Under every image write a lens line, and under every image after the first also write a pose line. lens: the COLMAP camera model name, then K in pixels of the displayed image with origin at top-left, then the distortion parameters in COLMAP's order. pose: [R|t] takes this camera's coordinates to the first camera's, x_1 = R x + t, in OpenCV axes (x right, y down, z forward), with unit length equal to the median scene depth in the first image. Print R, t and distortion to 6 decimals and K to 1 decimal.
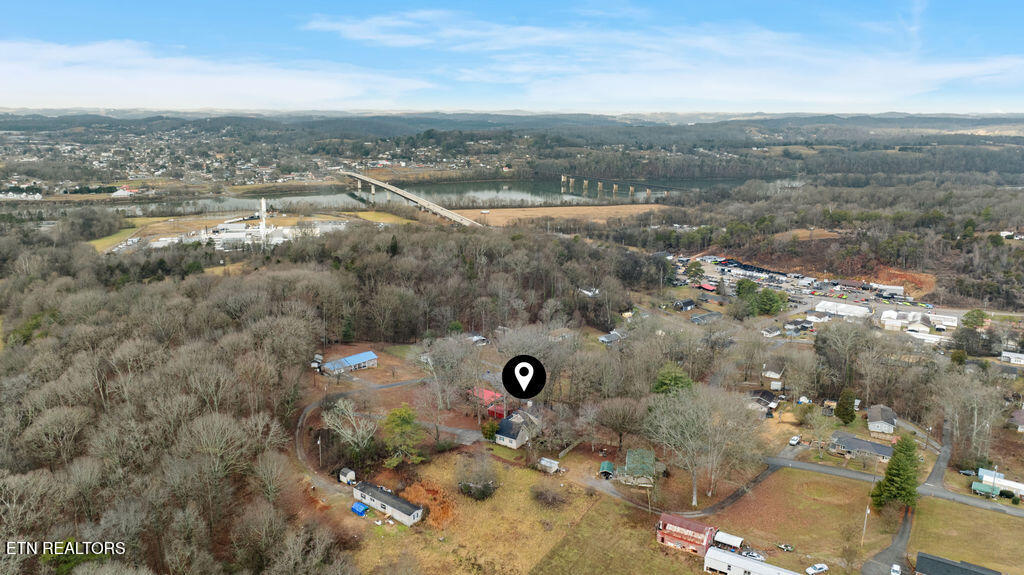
lens RADIAL K [[741.8, 0, 512.0], [0, 741.8, 287.5], [0, 0, 1]] dist [-0.016922, -0.000881]
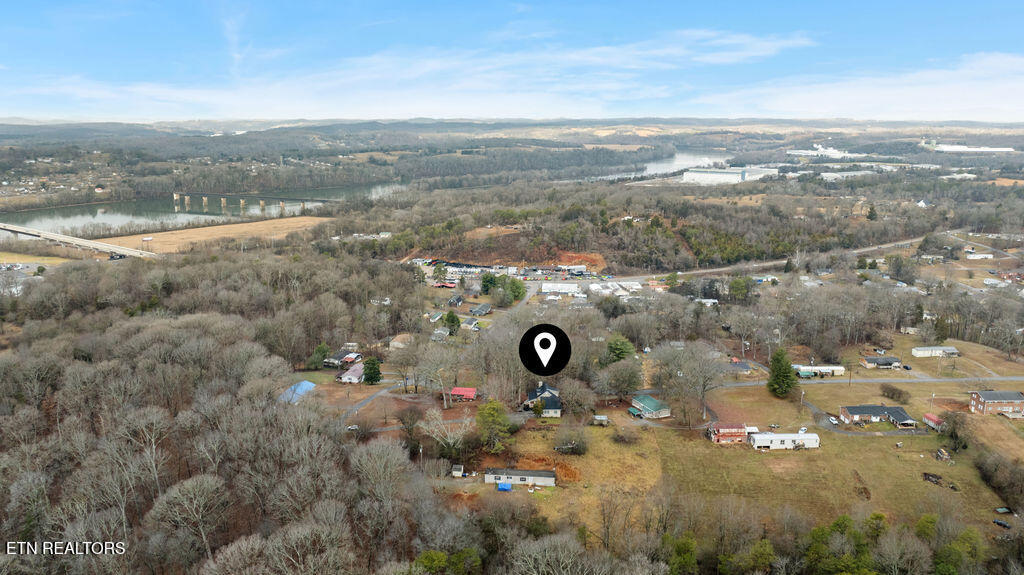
lens RADIAL K [[741.8, 0, 512.0], [0, 741.8, 287.5], [0, 0, 1]] dist [-0.016922, -0.000881]
pose [[0.823518, -0.128410, 0.552566, -0.112439], [0.132294, 0.990659, 0.033054, -0.008414], [-0.551649, 0.045881, 0.832814, -0.003410]]
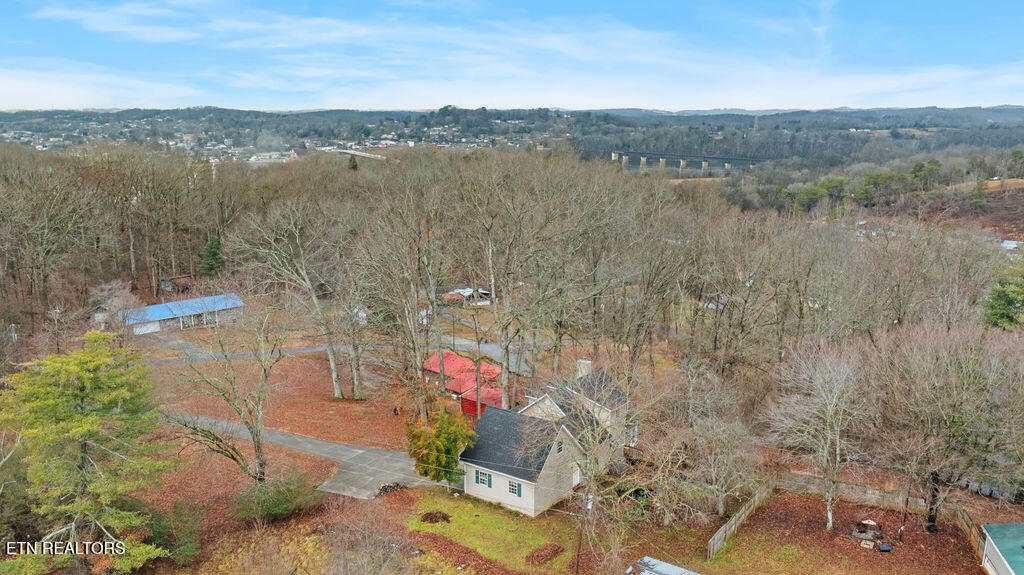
lens RADIAL K [[856.2, 0, 512.0], [0, 856.2, 287.5], [0, 0, 1]] dist [-0.015862, -0.007281]
pose [[0.999051, 0.001234, -0.043545, 0.001577], [-0.002761, 0.999382, -0.035037, 0.022309], [0.043474, 0.035124, 0.998437, 0.105296]]
